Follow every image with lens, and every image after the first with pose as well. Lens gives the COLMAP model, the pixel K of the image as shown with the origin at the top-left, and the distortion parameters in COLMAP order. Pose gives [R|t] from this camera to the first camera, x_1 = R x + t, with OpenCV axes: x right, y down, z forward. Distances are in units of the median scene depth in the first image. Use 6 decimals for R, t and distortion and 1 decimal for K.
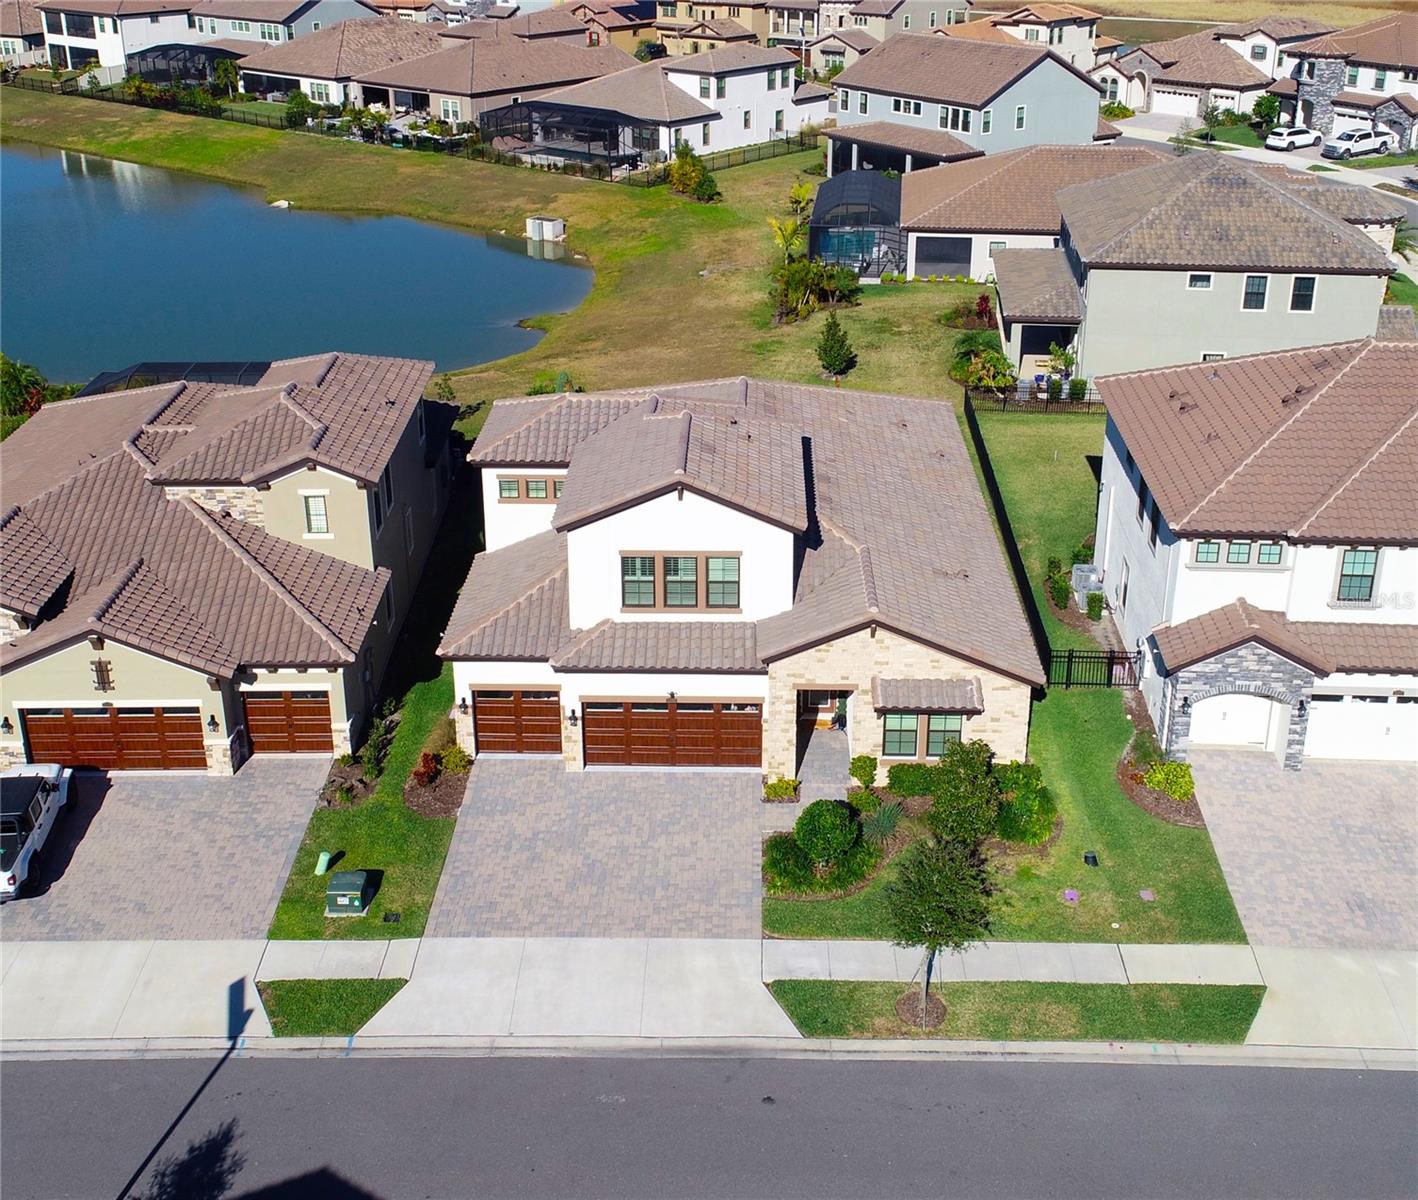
lens RADIAL K [[1685.2, 0, 716.0], [0, 1685.2, 540.6], [0, 0, 1]] dist [0.015201, -0.034481]
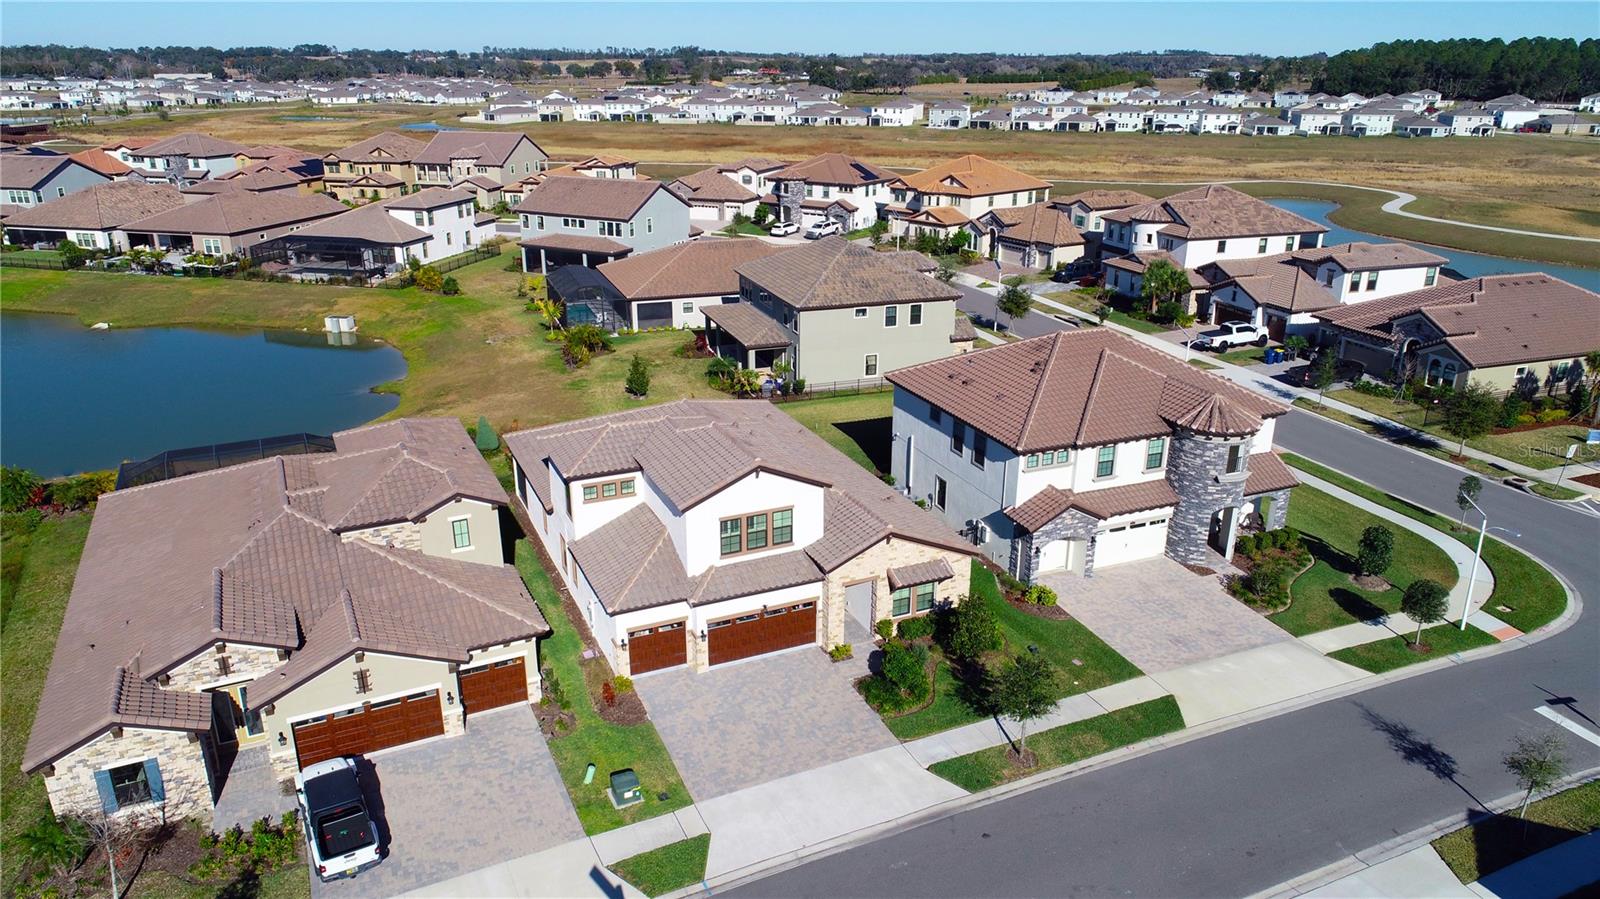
lens RADIAL K [[1083.4, 0, 800.0], [0, 1083.4, 449.5], [0, 0, 1]] dist [0.000510, 0.000767]
pose [[0.900344, -0.144590, 0.410457, -0.345128], [0.162078, 0.986746, -0.007924, -0.032011], [-0.403871, 0.073660, 0.911846, 0.082677]]
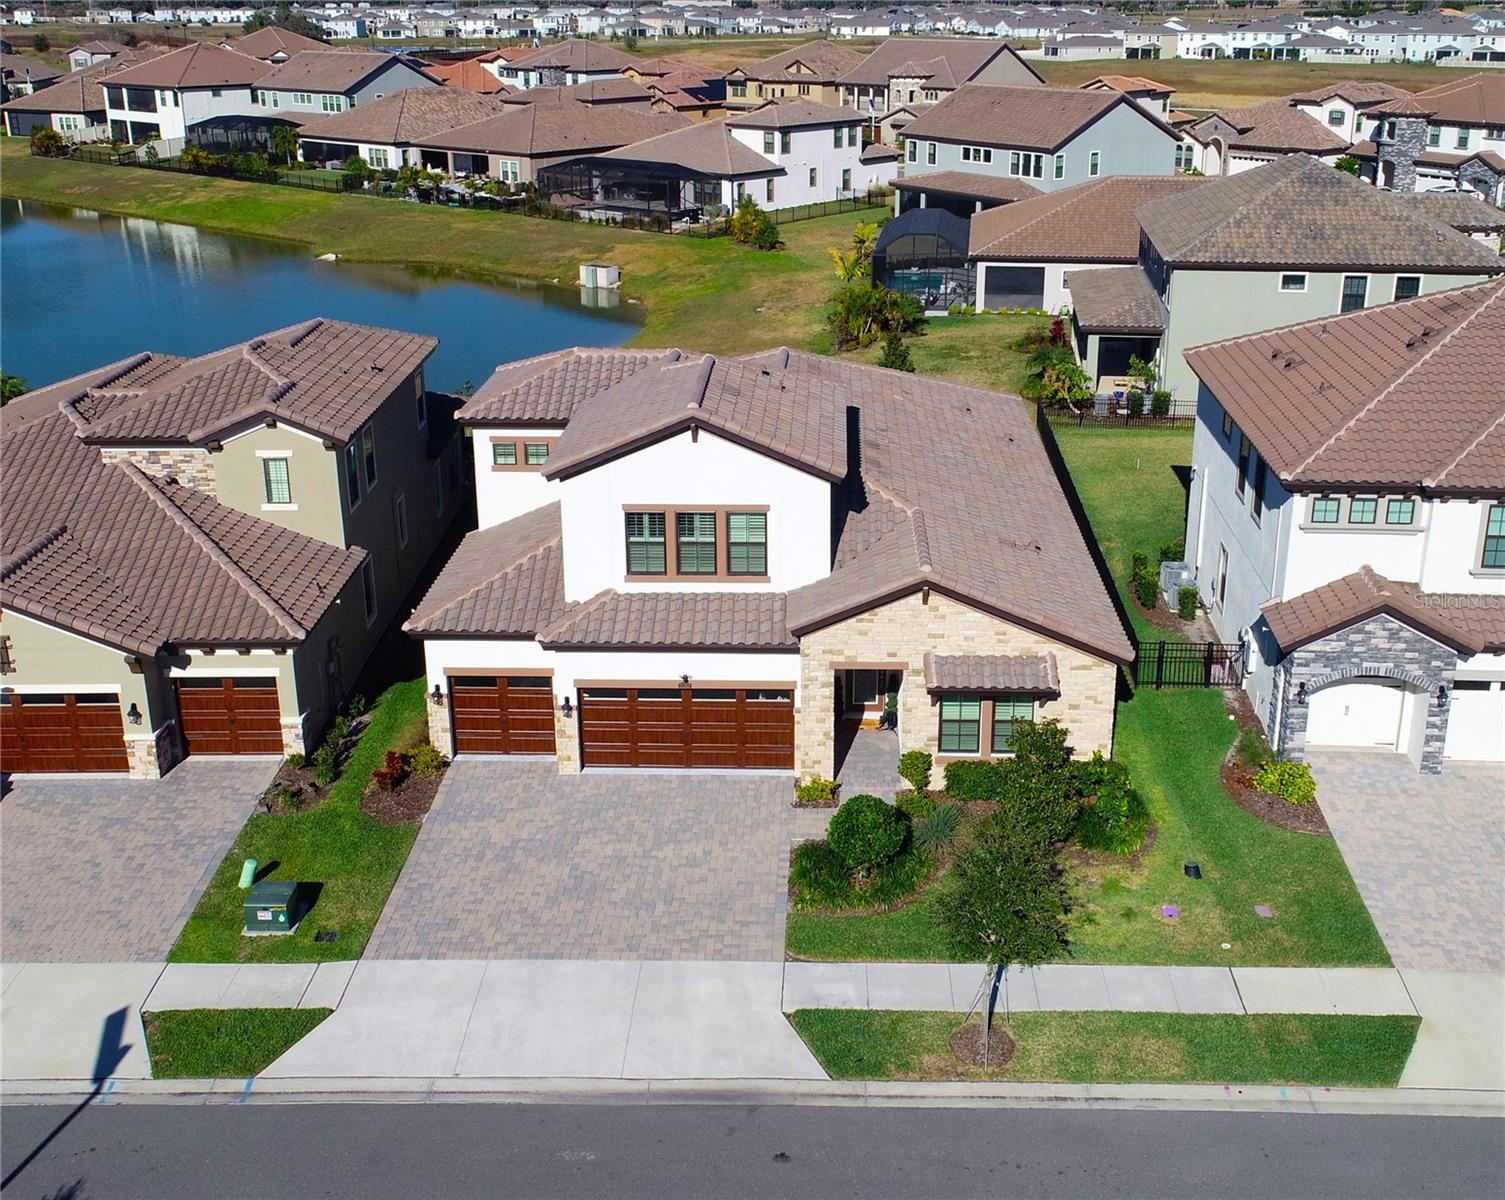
lens RADIAL K [[1657.9, 0, 797.3], [0, 1657.9, 567.9], [0, 0, 1]] dist [0.011441, -0.022373]
pose [[0.999999, 0.001029, 0.000476, 0.026410], [-0.001002, 0.998608, -0.052732, 0.073473], [-0.000529, 0.052732, 0.998609, 0.165035]]
